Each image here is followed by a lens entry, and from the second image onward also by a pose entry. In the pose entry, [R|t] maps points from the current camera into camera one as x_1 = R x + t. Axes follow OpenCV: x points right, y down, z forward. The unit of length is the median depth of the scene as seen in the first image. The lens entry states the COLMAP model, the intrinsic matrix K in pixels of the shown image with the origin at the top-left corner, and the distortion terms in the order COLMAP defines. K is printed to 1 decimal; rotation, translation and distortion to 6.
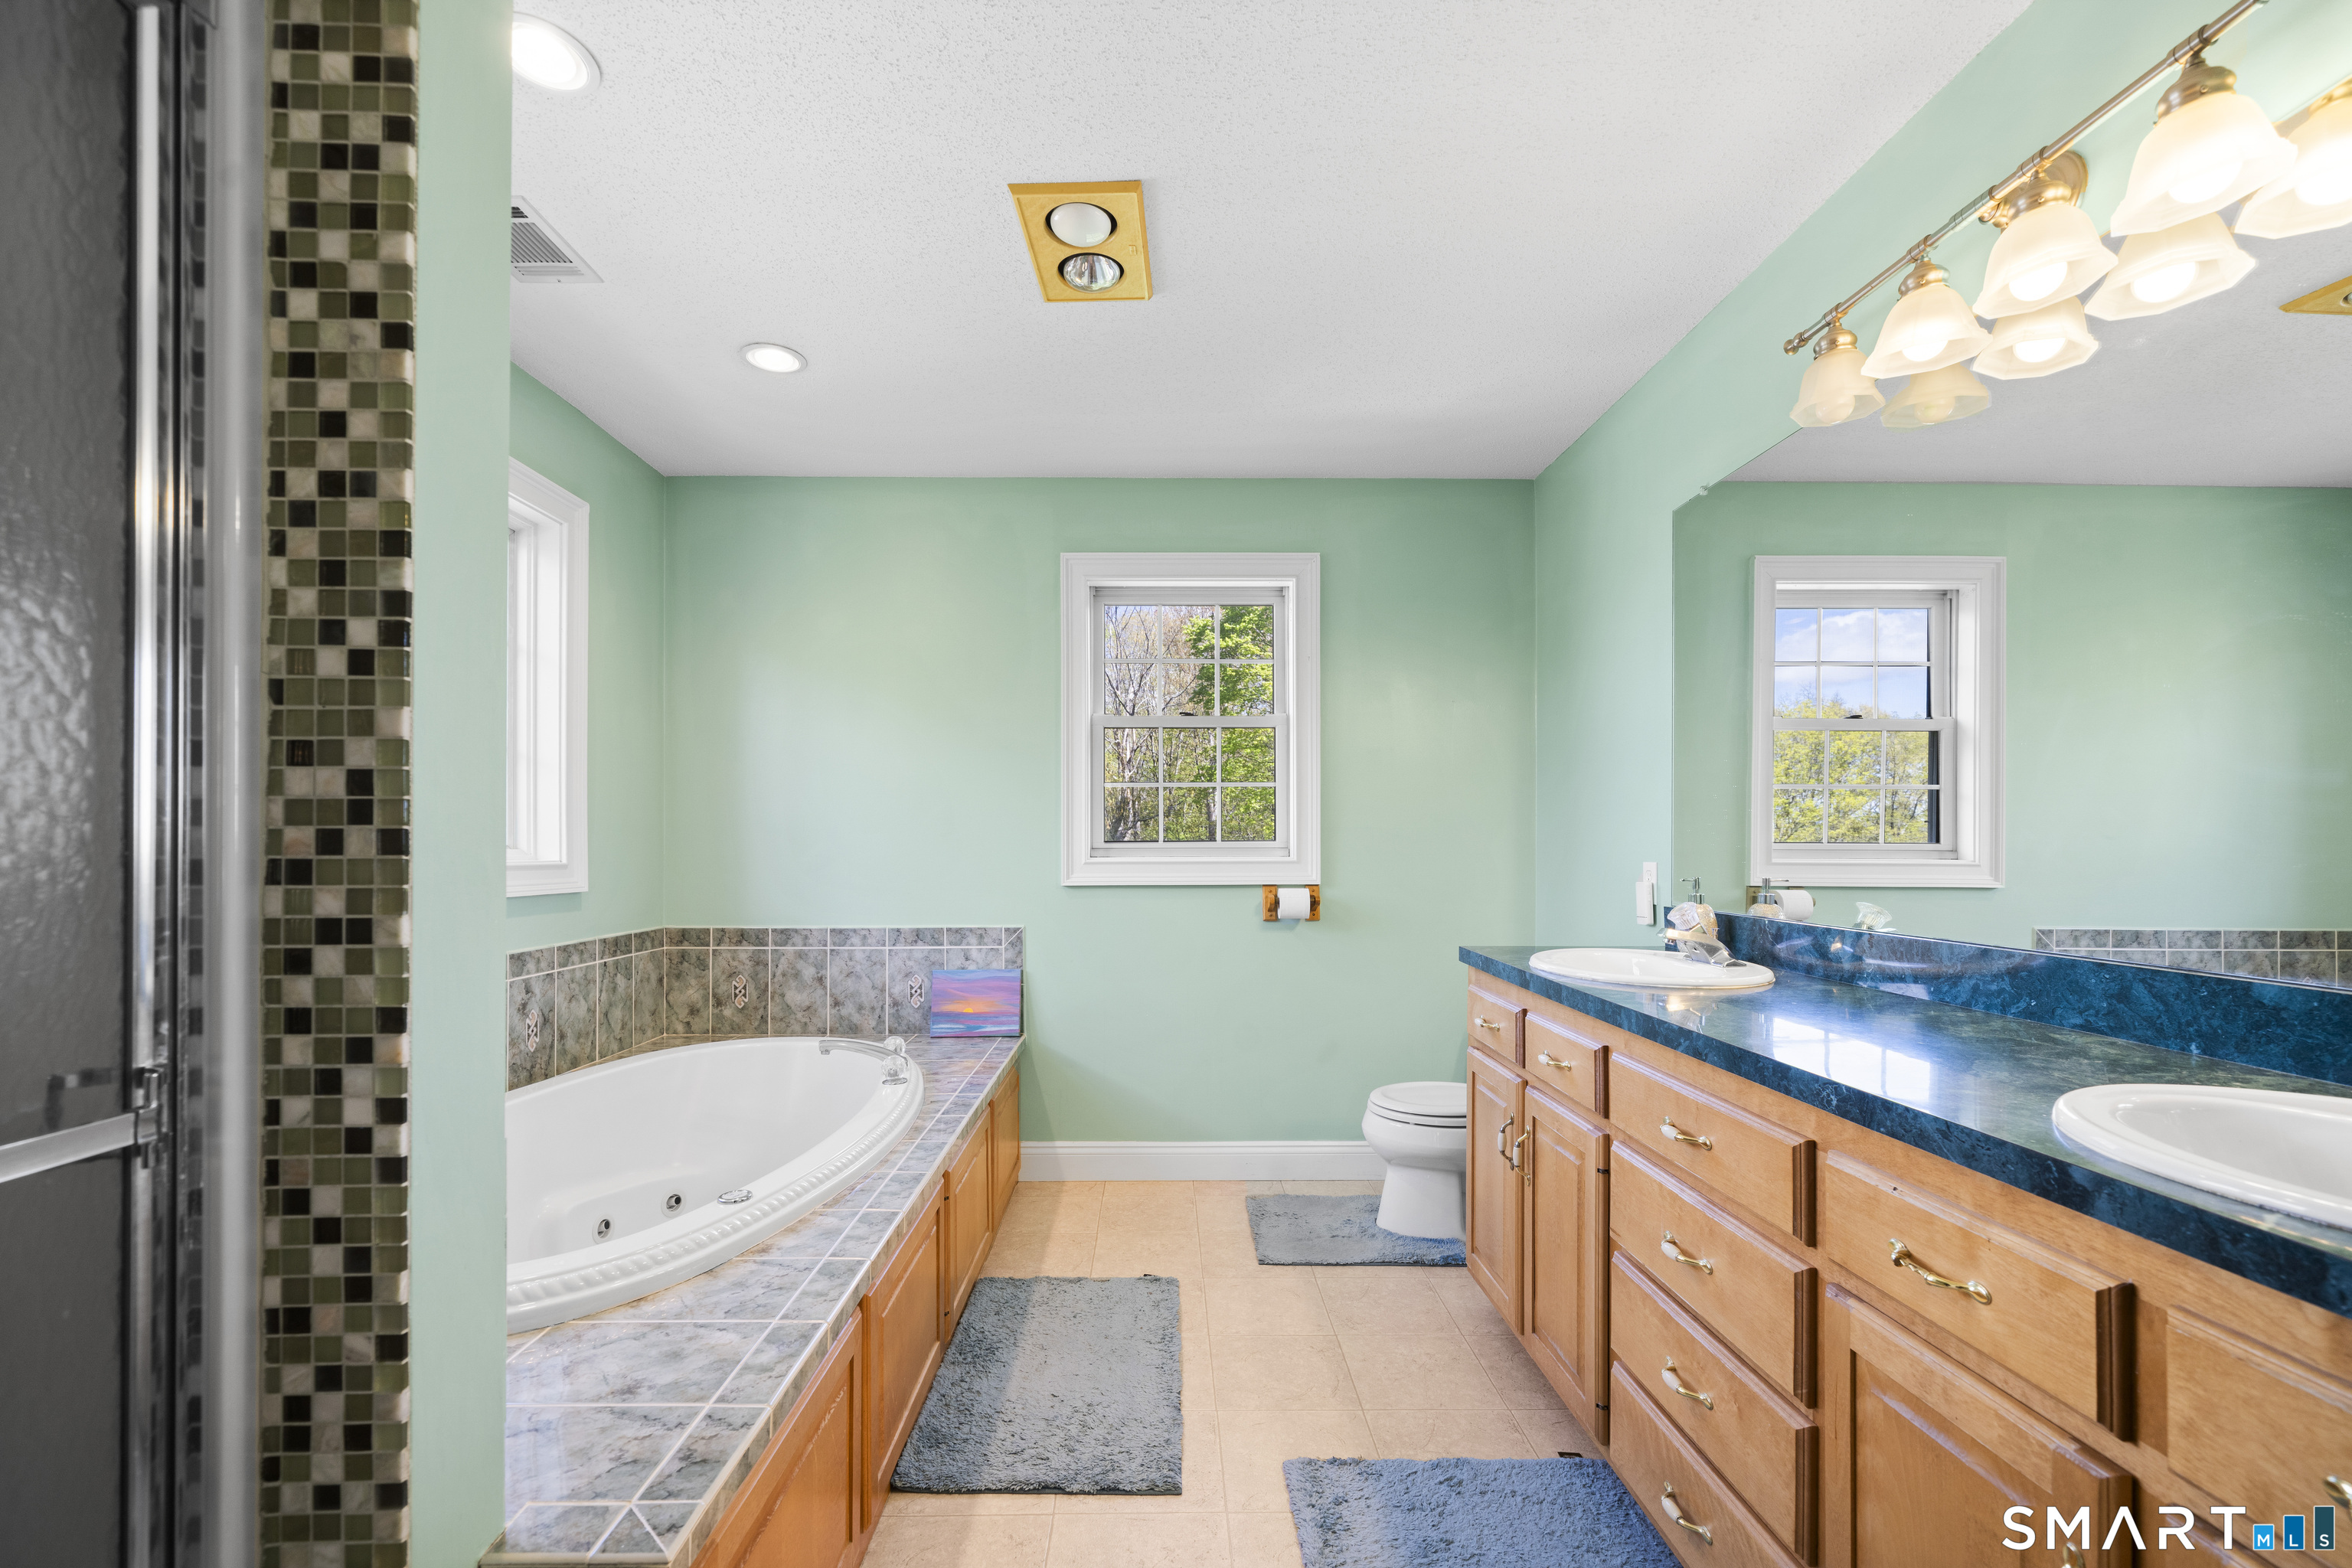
lens RADIAL K [[976.8, 0, 1169.1], [0, 976.8, 845.8], [0, 0, 1]] dist [-0.001675, -0.000097]
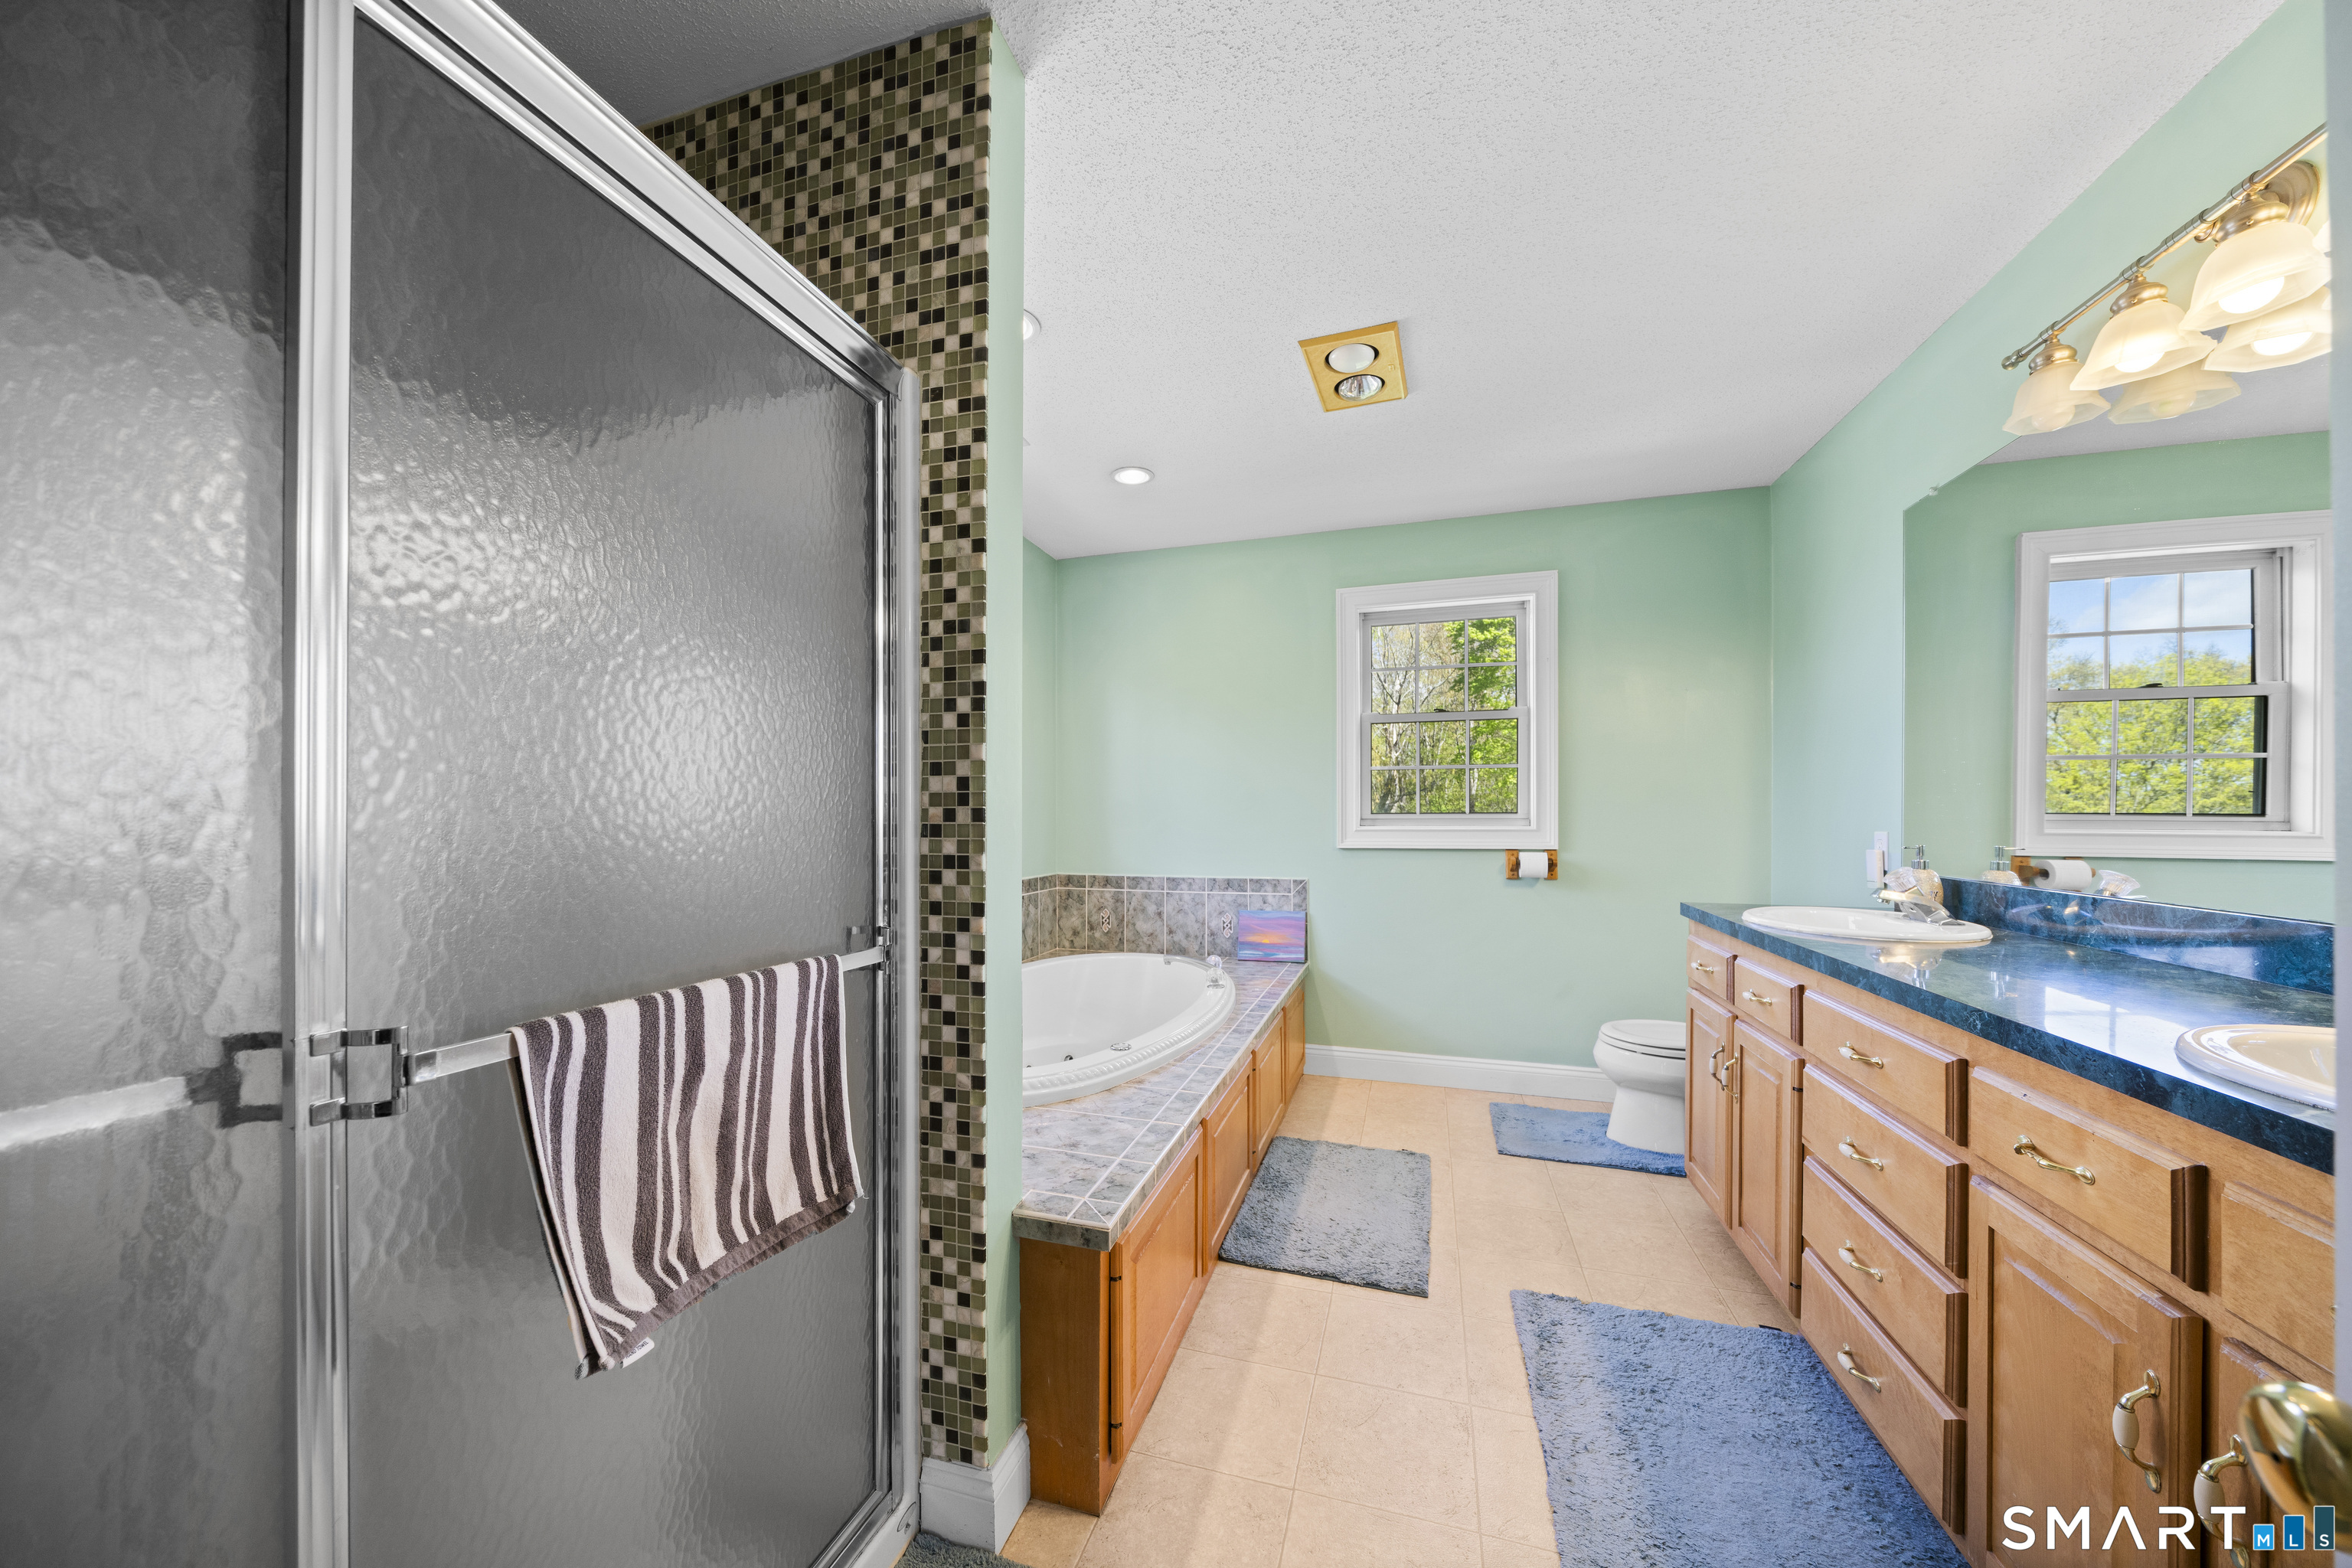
lens RADIAL K [[802.9, 0, 1172.6], [0, 802.9, 818.5], [0, 0, 1]] dist [-0.004743, -0.000305]
pose [[0.951986, 0.000068, -0.306140, 0.016492], [0.000553, 0.999998, 0.001940, -0.000069], [0.306140, -0.002016, 0.951984, -0.165126]]
